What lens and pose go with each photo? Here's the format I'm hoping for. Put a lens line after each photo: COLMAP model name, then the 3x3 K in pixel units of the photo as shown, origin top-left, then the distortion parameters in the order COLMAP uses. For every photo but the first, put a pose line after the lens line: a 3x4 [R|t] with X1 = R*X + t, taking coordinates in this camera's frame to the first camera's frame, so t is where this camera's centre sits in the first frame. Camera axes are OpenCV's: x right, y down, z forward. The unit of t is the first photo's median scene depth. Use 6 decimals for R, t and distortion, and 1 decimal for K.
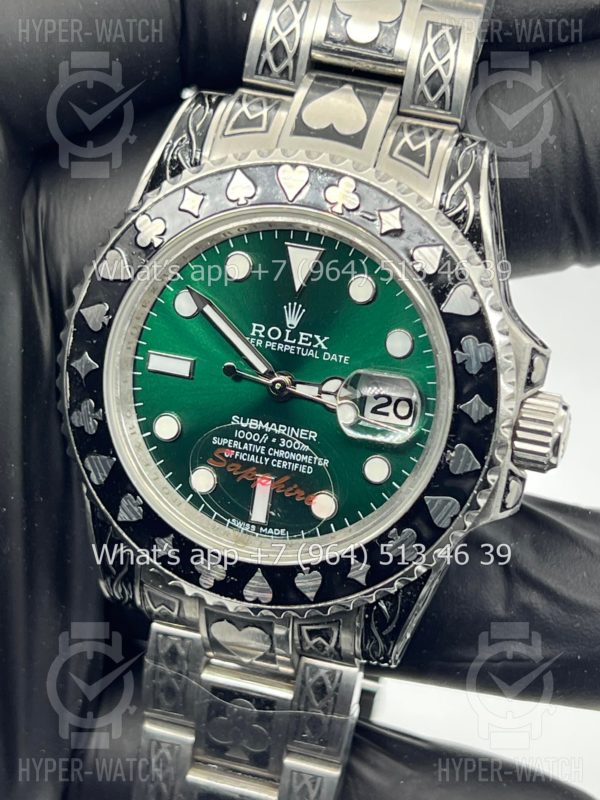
lens RADIAL K [[1887.1, 0, 299.5], [0, 1887.1, 398.5], [0, 0, 1]] dist [0.159149, 0.000000]
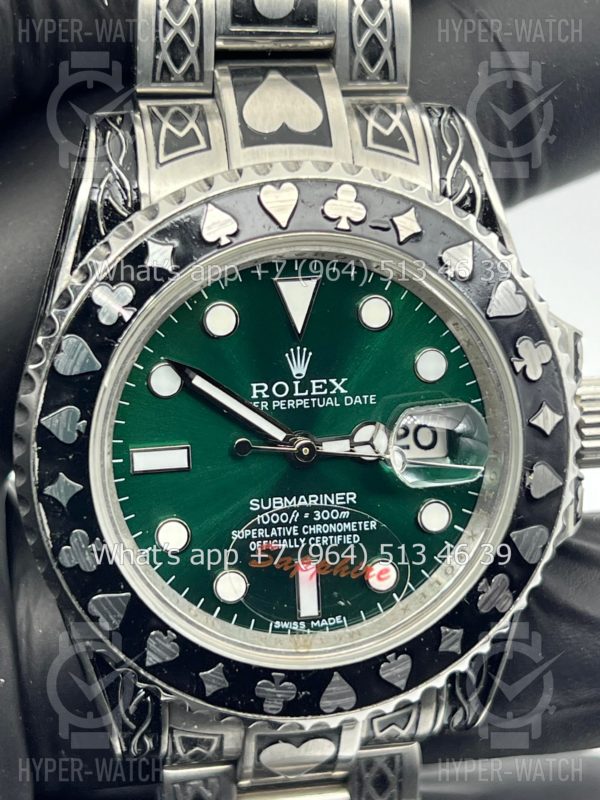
lens RADIAL K [[1887.1, 0, 298.0], [0, 1887.1, 402.4], [0, 0, 1]] dist [0.159149, 0.000000]
pose [[0.896791, -0.251188, 0.364239, -0.303864], [0.232434, 0.967938, 0.095239, -0.104610], [-0.376484, -0.000748, 0.926423, 0.242081]]
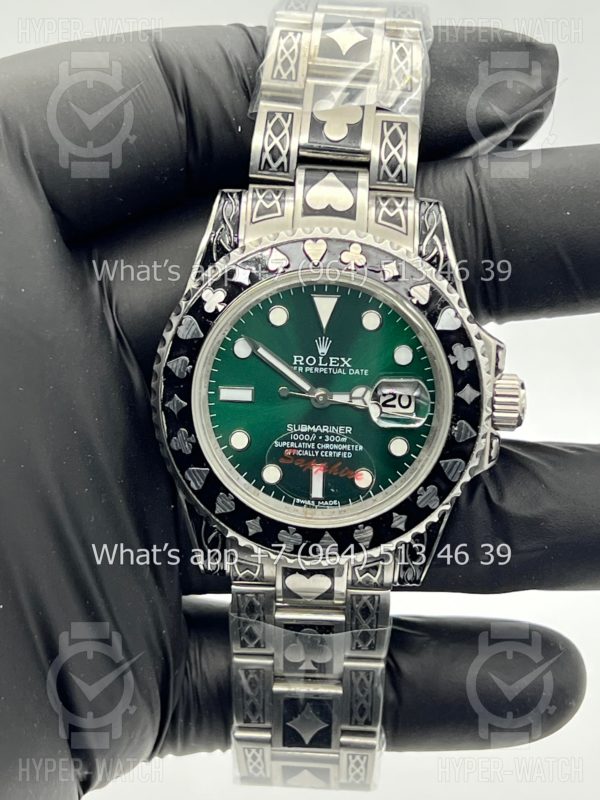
lens RADIAL K [[1887.1, 0, 304.5], [0, 1887.1, 395.1], [0, 0, 1]] dist [0.159149, 0.000000]
pose [[0.969419, -0.150756, 0.193647, -0.286873], [0.144682, 0.988444, 0.045221, -0.072431], [-0.198227, -0.015821, 0.980028, -0.344592]]
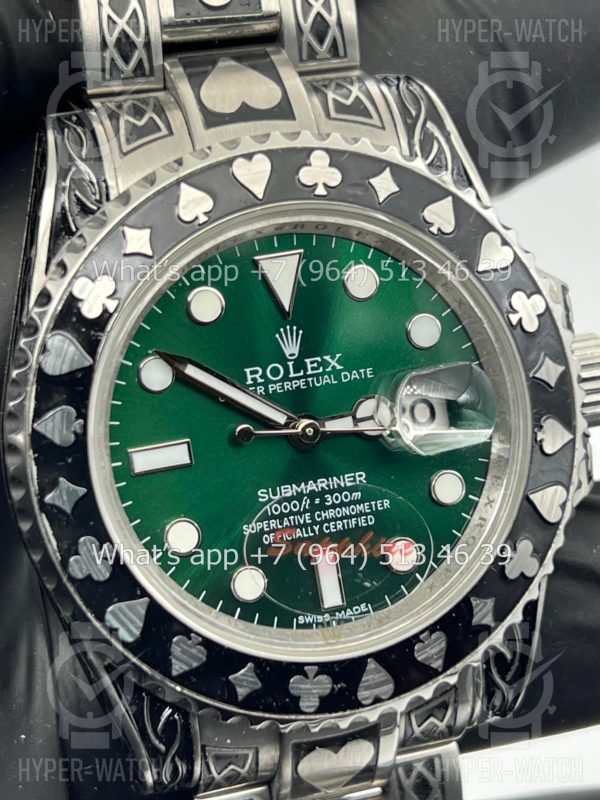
lens RADIAL K [[1887.1, 0, 299.3], [0, 1887.1, 397.6], [0, 0, 1]] dist [0.159149, 0.000000]
pose [[0.833519, -0.320120, 0.450300, -0.360536], [0.349036, 0.936897, 0.019967, -0.036536], [-0.428276, 0.140528, 0.892654, 0.296576]]
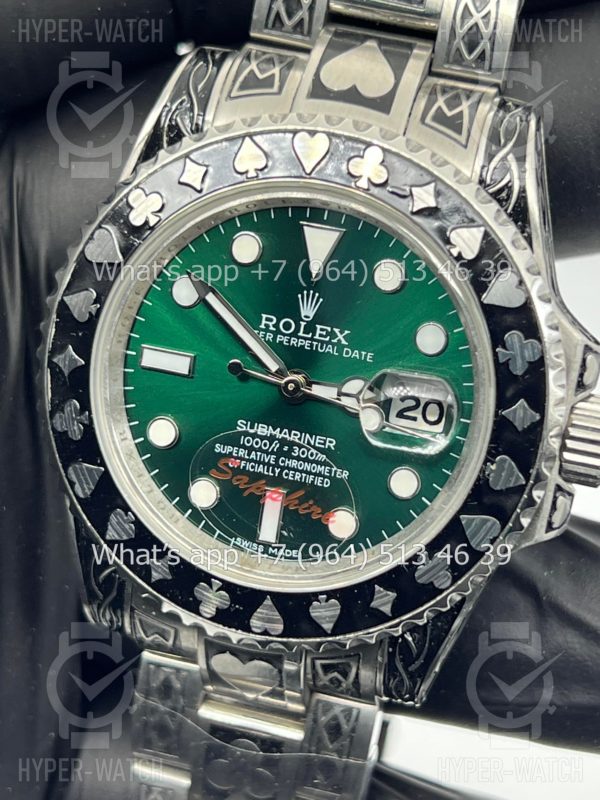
lens RADIAL K [[1887.1, 0, 298.7], [0, 1887.1, 402.3], [0, 0, 1]] dist [0.159149, 0.000000]
pose [[0.999848, 0.005045, 0.016681, -0.022226], [-0.005331, 0.999839, 0.017145, -0.014196], [-0.016592, -0.017231, 0.999714, 0.128220]]
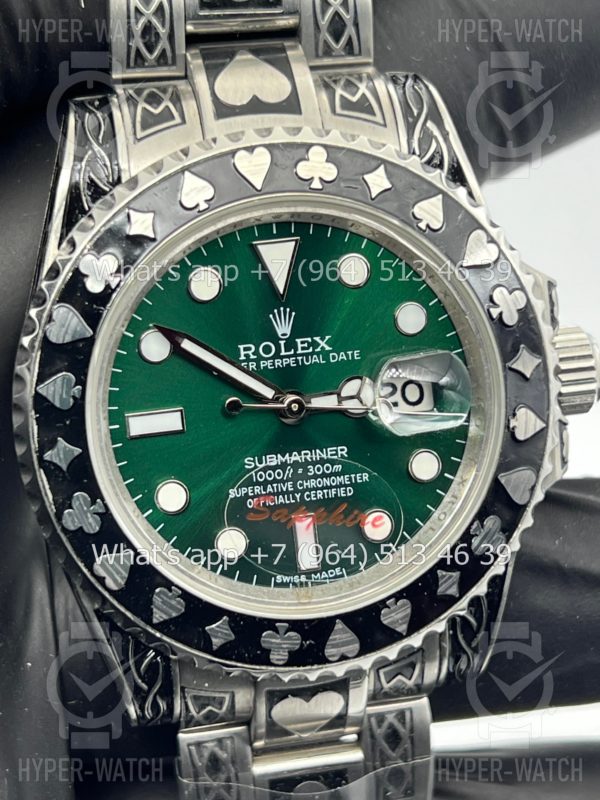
lens RADIAL K [[1887.1, 0, 302.4], [0, 1887.1, 399.4], [0, 0, 1]] dist [0.159149, 0.000000]
pose [[0.884073, -0.288292, 0.367835, -0.315804], [0.294662, 0.954760, 0.040092, -0.042316], [-0.362753, 0.072943, 0.929026, 0.210479]]
